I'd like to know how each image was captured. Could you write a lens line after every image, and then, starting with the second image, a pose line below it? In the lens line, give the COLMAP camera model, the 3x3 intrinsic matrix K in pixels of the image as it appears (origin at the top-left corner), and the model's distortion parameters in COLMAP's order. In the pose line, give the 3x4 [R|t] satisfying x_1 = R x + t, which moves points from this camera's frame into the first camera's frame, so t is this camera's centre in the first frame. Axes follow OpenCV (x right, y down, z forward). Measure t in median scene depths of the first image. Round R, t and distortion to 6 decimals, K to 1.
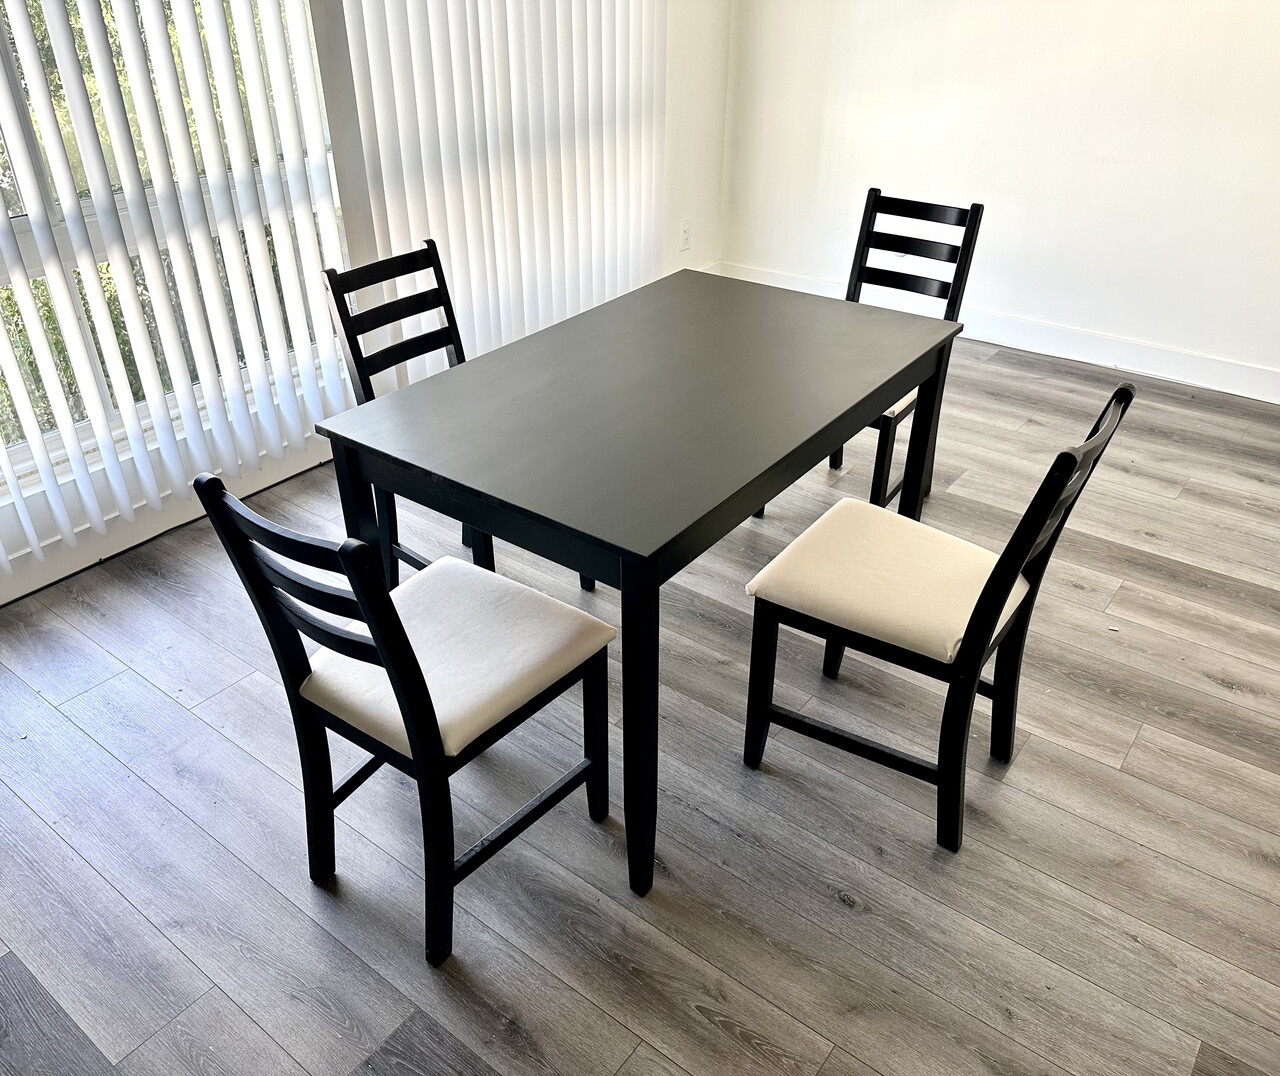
lens RADIAL K [[993.1, 0, 633.0], [0, 993.1, 534.4], [0, 0, 1]] dist [0.007023, -0.022310]
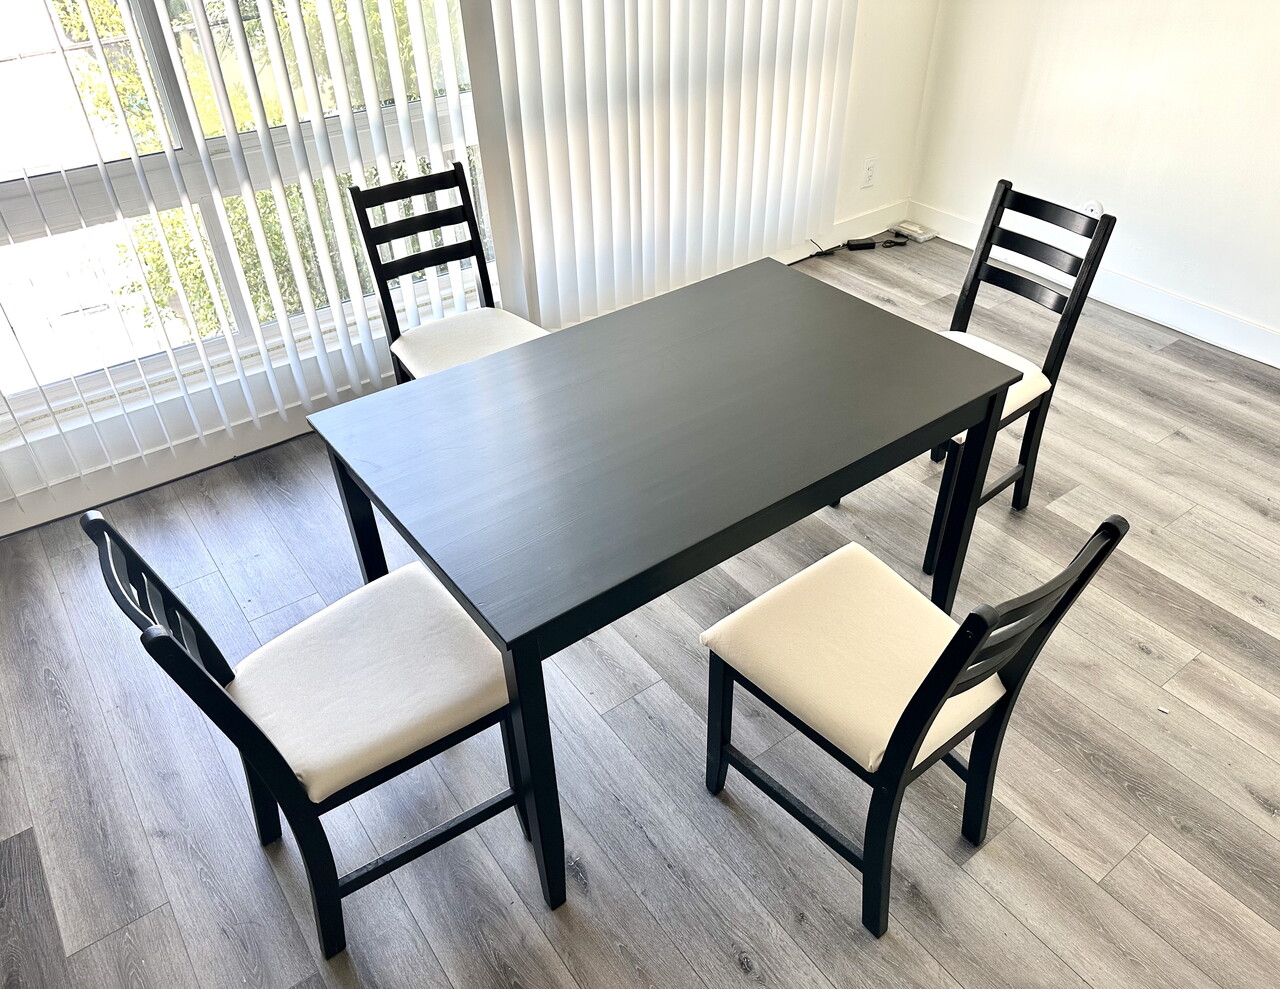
lens RADIAL K [[925.7, 0, 673.9], [0, 925.7, 489.3], [0, 0, 1]] dist [-0.011576, 0.003775]
pose [[0.966132, 0.157291, -0.204567, 0.204670], [-0.134982, 0.983693, 0.118863, -0.157502], [0.219927, -0.087225, 0.971609, 0.099372]]
